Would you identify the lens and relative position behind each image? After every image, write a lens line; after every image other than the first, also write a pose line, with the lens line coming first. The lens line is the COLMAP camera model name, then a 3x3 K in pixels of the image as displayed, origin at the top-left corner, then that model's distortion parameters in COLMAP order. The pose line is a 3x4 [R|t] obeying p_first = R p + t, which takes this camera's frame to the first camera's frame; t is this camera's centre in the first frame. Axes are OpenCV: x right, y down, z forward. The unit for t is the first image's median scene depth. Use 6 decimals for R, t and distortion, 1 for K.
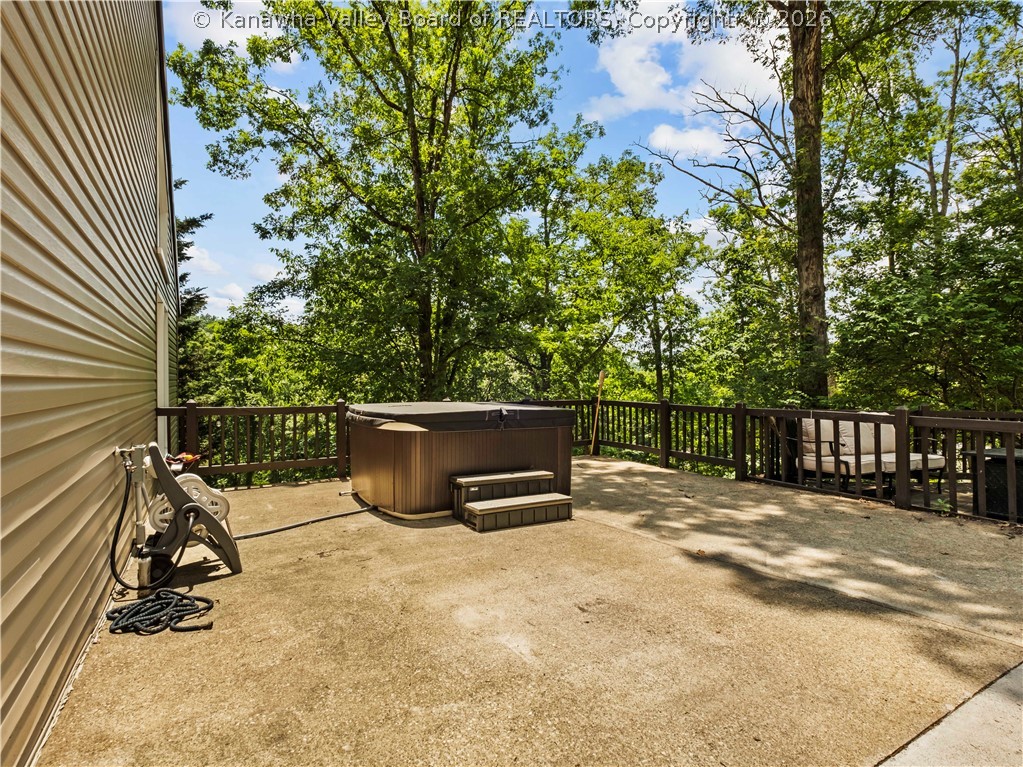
lens RADIAL K [[505.6, 0, 508.9], [0, 505.6, 372.6], [0, 0, 1]] dist [0.003958, -0.000773]
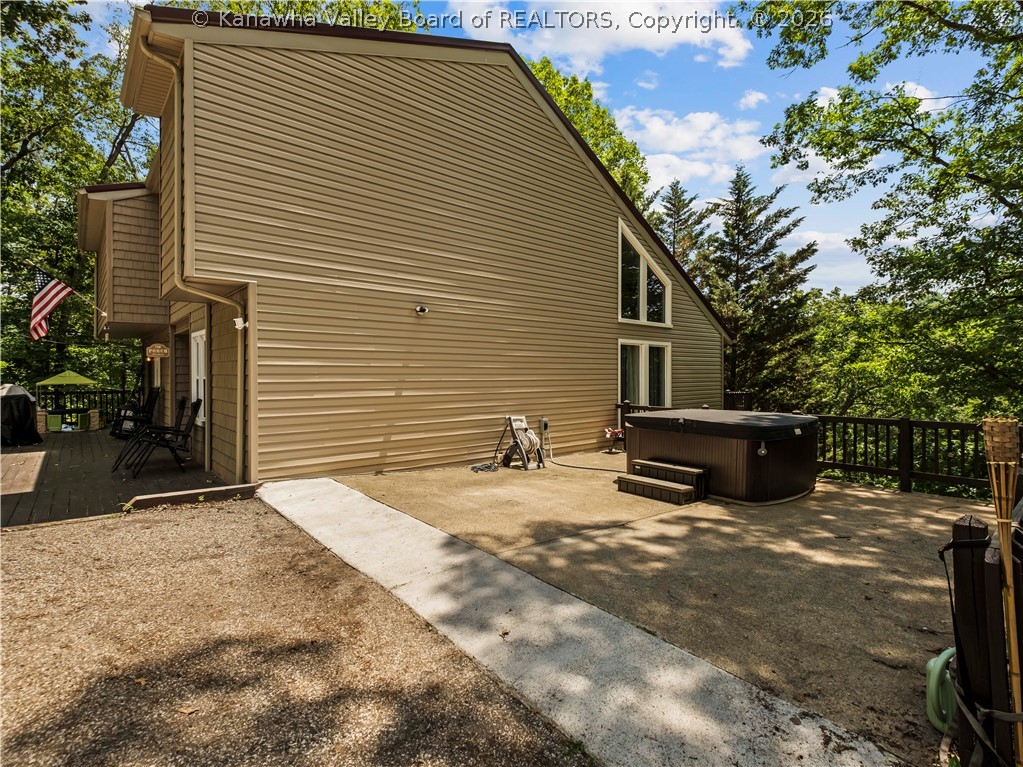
lens RADIAL K [[505.6, 0, 508.9], [0, 505.6, 372.6], [0, 0, 1]] dist [0.003958, -0.000773]
pose [[0.185325, -0.012916, -0.982592, 1.825188], [0.008084, 0.999900, -0.011619, -0.047552], [0.982644, -0.005790, 0.185410, 0.467178]]
